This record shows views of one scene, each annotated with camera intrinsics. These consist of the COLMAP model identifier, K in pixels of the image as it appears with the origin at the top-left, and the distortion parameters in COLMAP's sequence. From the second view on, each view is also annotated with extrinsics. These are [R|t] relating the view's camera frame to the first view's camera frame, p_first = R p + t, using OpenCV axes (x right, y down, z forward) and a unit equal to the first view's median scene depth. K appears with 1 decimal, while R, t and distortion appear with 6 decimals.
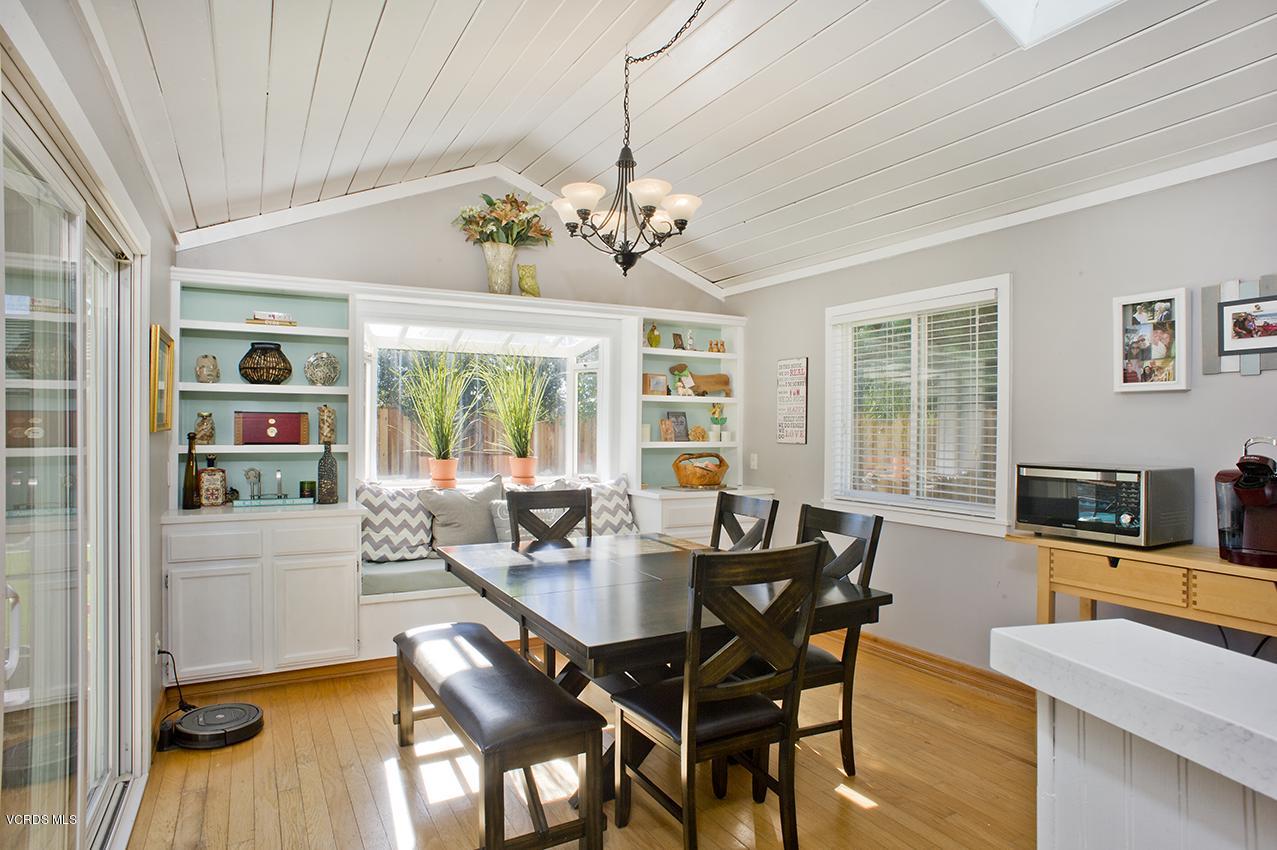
lens RADIAL K [[714.7, 0, 637.3], [0, 714.7, 427.3], [0, 0, 1]] dist [-0.053977, 0.003169]
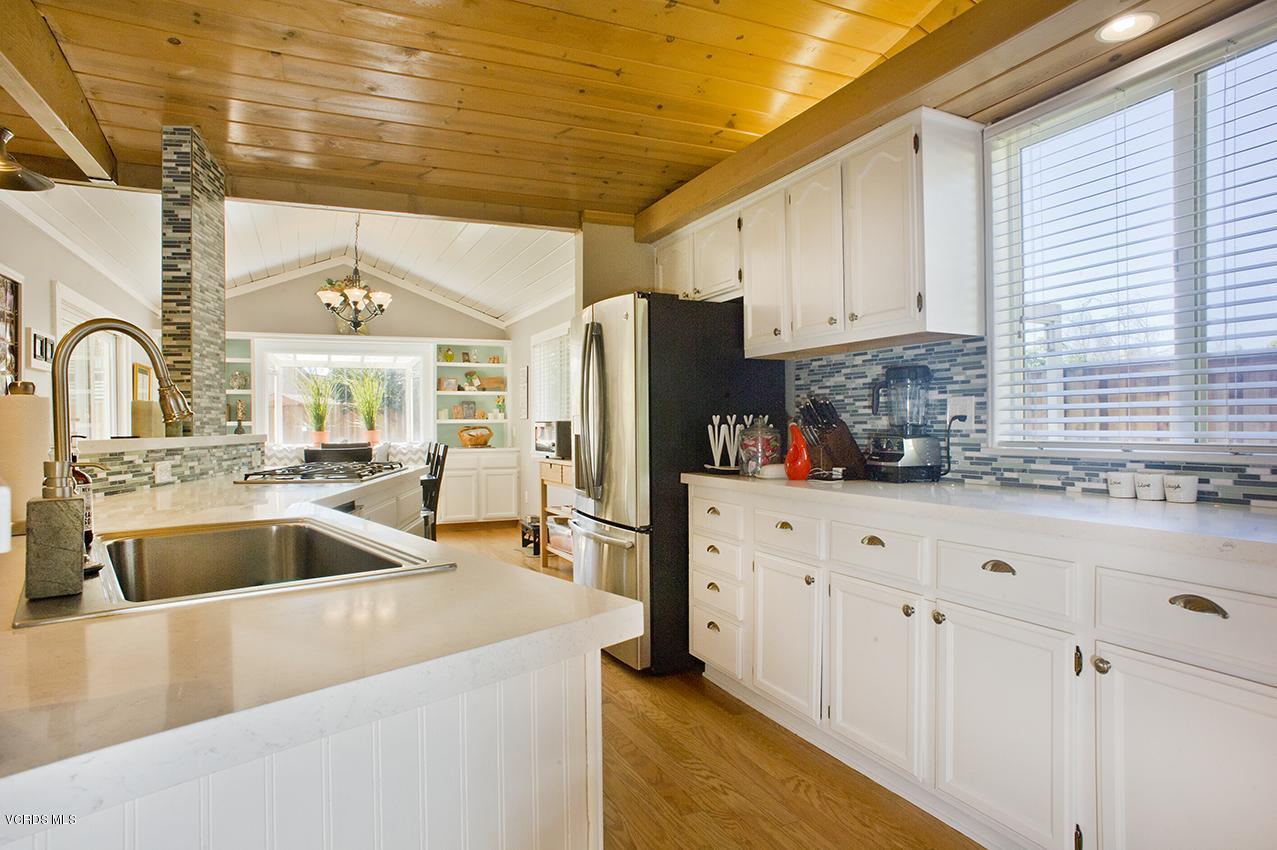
lens RADIAL K [[714.7, 0, 639.5], [0, 714.7, 433.9], [0, 0, 1]] dist [-0.053977, 0.003169]
pose [[0.996329, -0.014067, -0.084444, 0.600901], [0.015397, 0.999767, 0.015121, 0.035079], [0.084212, -0.016365, 0.996313, -0.590888]]
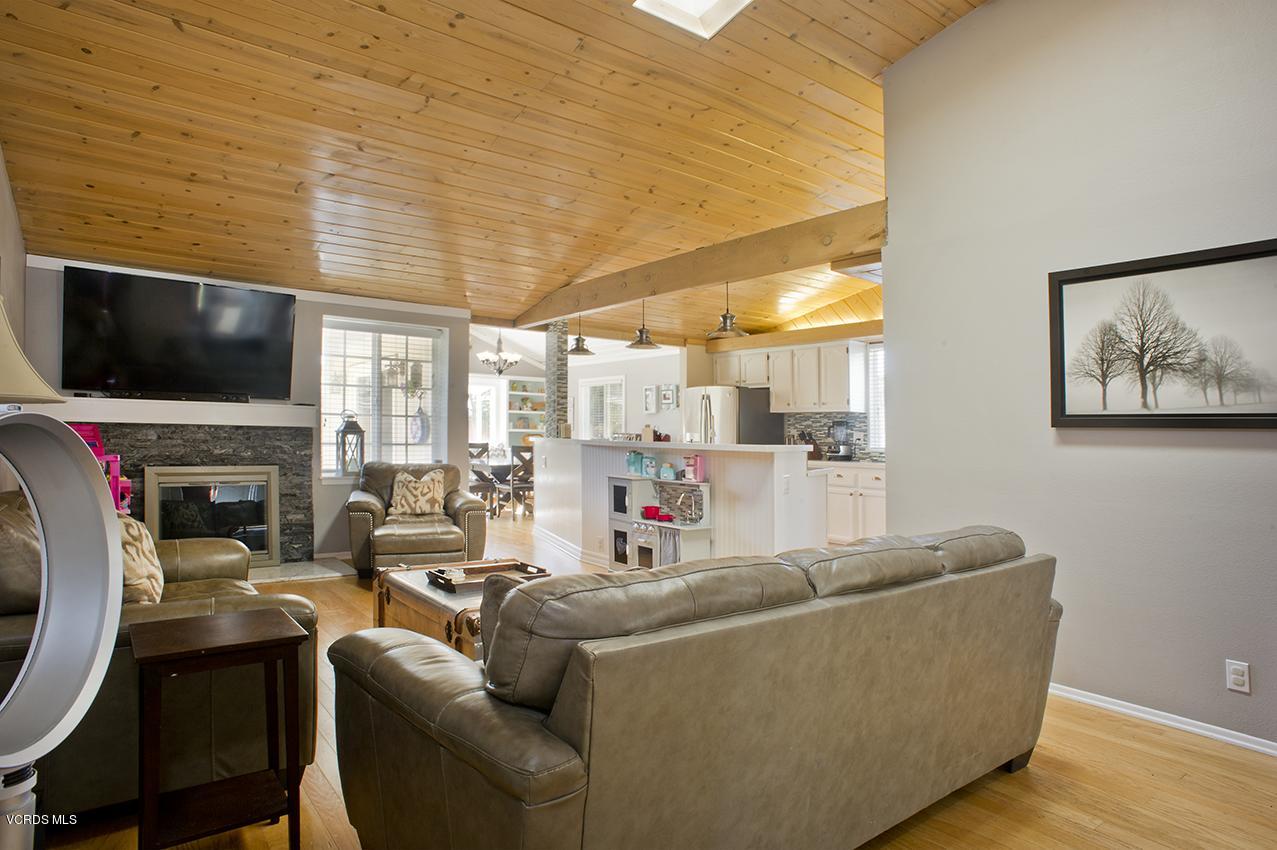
lens RADIAL K [[714.7, 0, 635.7], [0, 714.7, 418.0], [0, 0, 1]] dist [-0.053977, 0.003169]
pose [[0.989486, 0.013171, 0.144027, 0.086137], [-0.010662, 0.999778, -0.018183, 0.021704], [-0.144235, 0.016456, 0.989407, -1.525021]]
